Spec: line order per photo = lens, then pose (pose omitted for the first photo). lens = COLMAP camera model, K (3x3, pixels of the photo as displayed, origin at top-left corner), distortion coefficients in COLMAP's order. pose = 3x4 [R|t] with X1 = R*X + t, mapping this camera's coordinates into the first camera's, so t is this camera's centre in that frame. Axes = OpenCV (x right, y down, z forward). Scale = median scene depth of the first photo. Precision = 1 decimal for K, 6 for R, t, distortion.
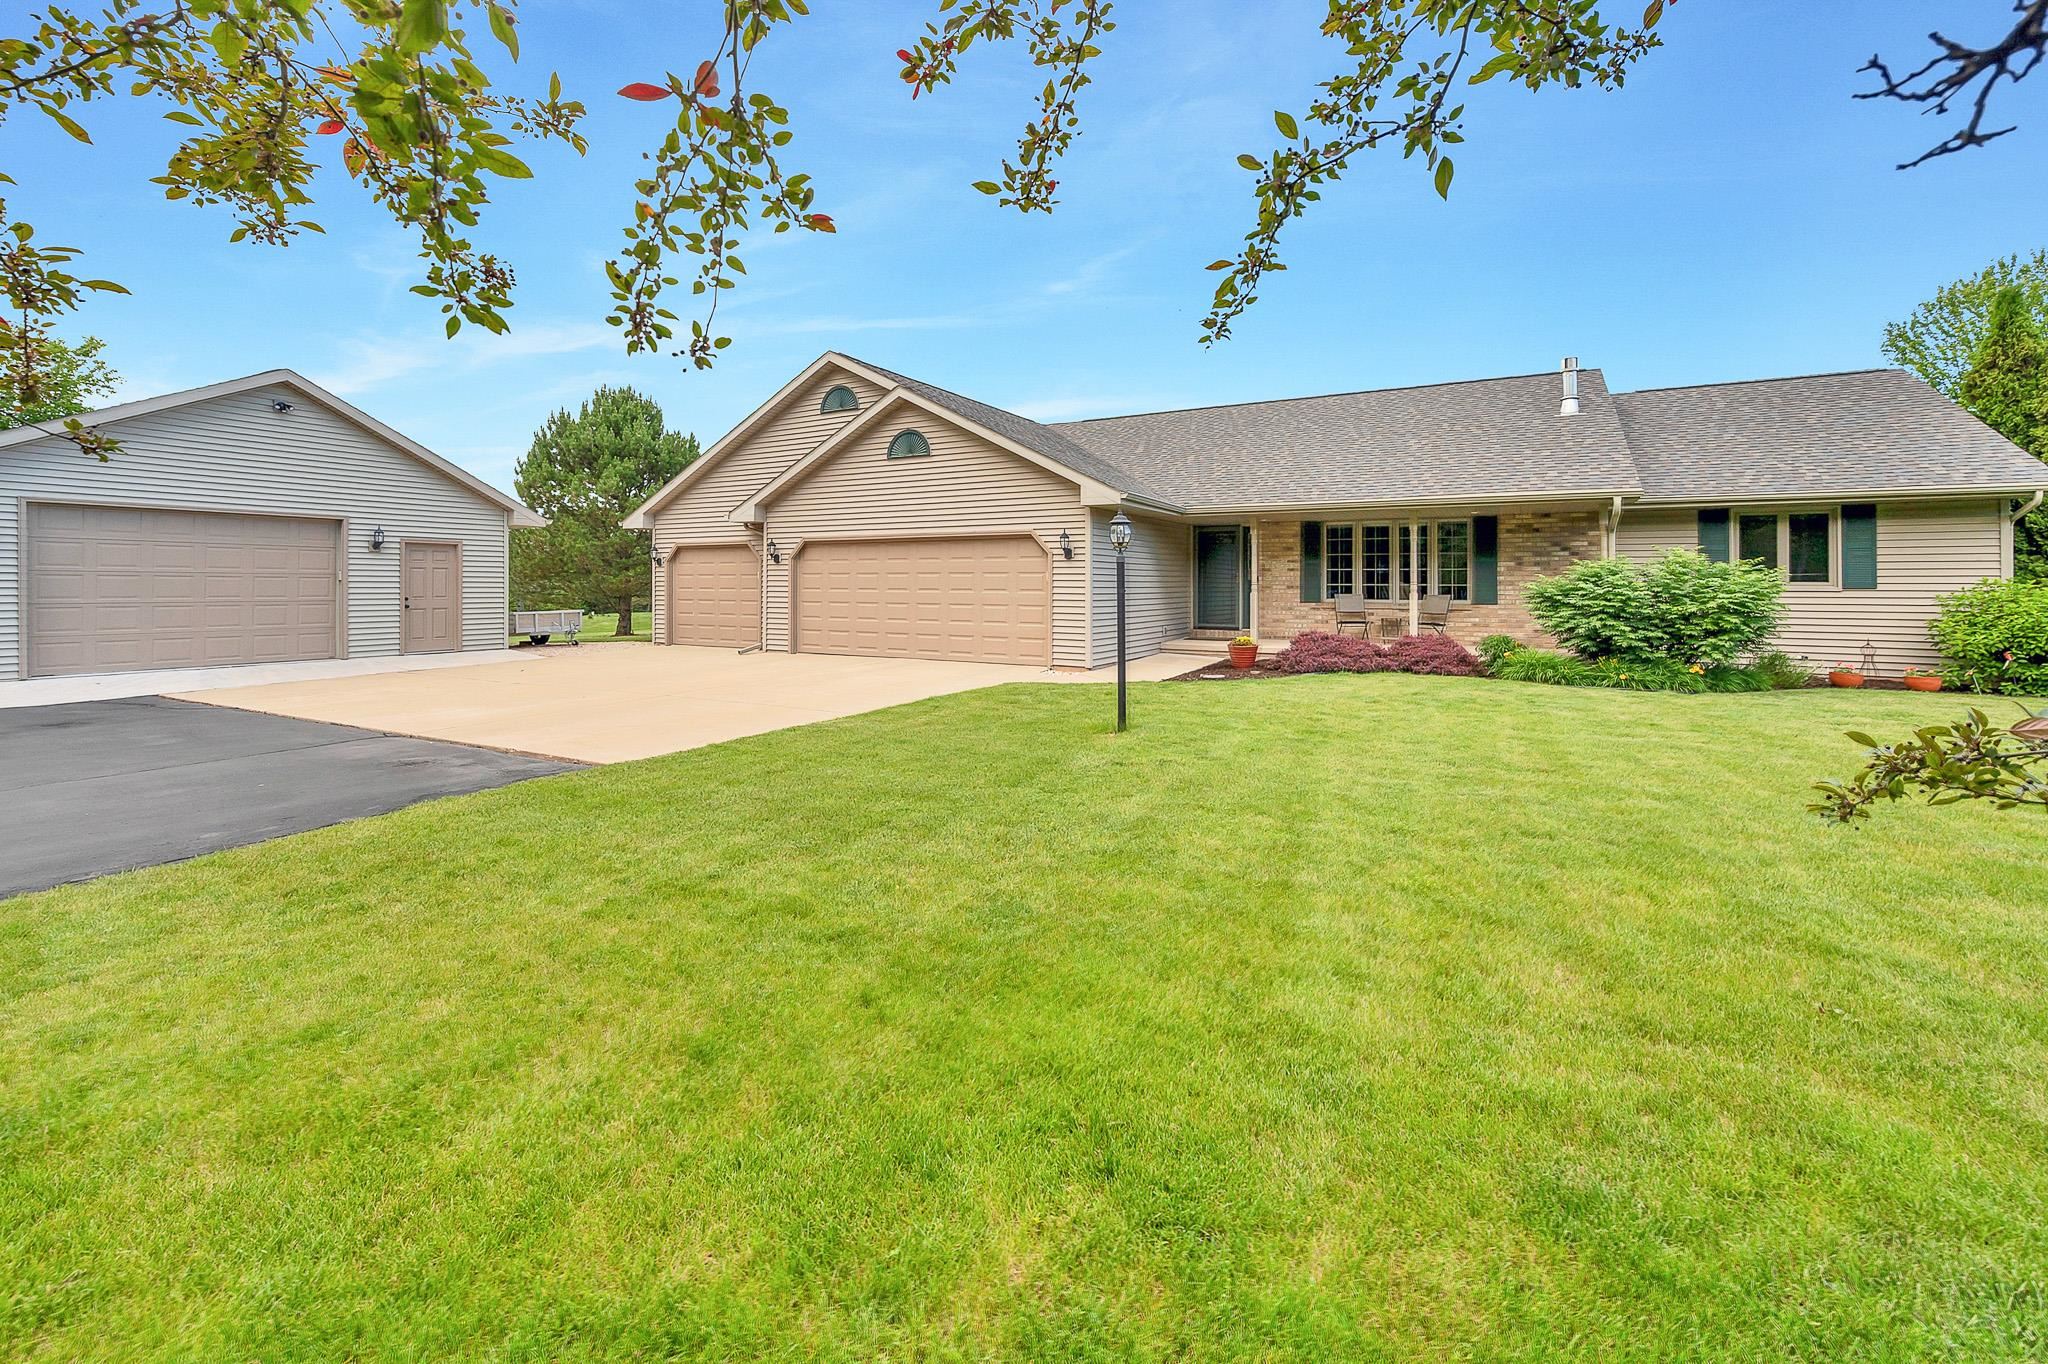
lens RADIAL K [[867.4, 0, 1003.4], [0, 867.4, 574.7], [0, 0, 1]] dist [-0.001790, -0.000118]
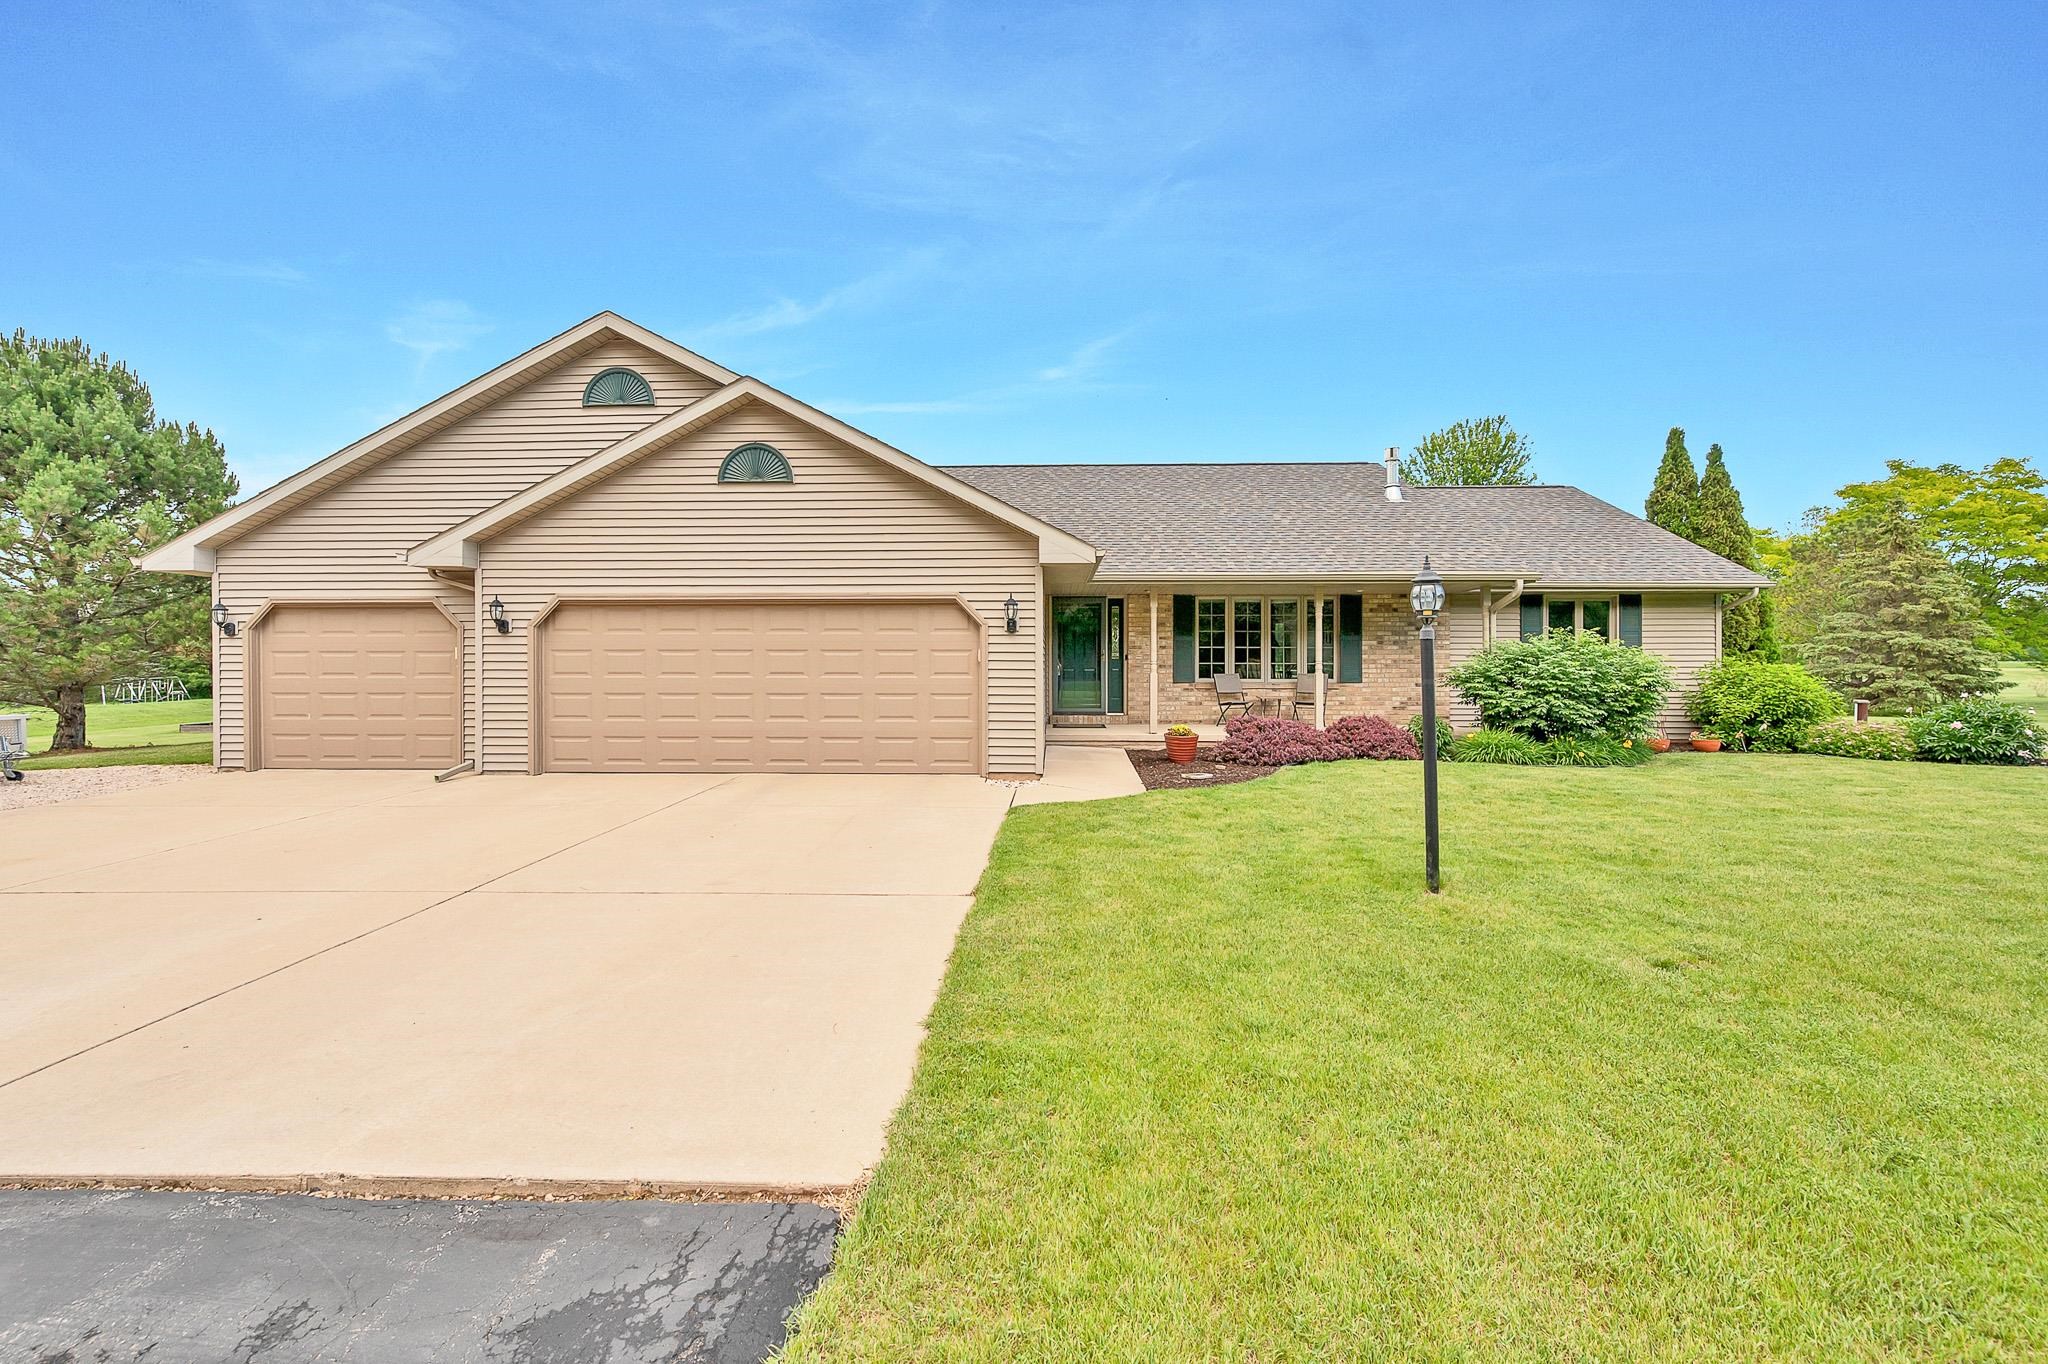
lens RADIAL K [[850.1, 0, 1002.9], [0, 850.1, 667.3], [0, 0, 1]] dist [-0.000899, -0.000249]
pose [[0.884335, -0.007387, 0.466795, -0.242886], [-0.002430, 0.999788, 0.020425, -0.002690], [-0.466847, -0.019197, 0.884129, 0.294002]]
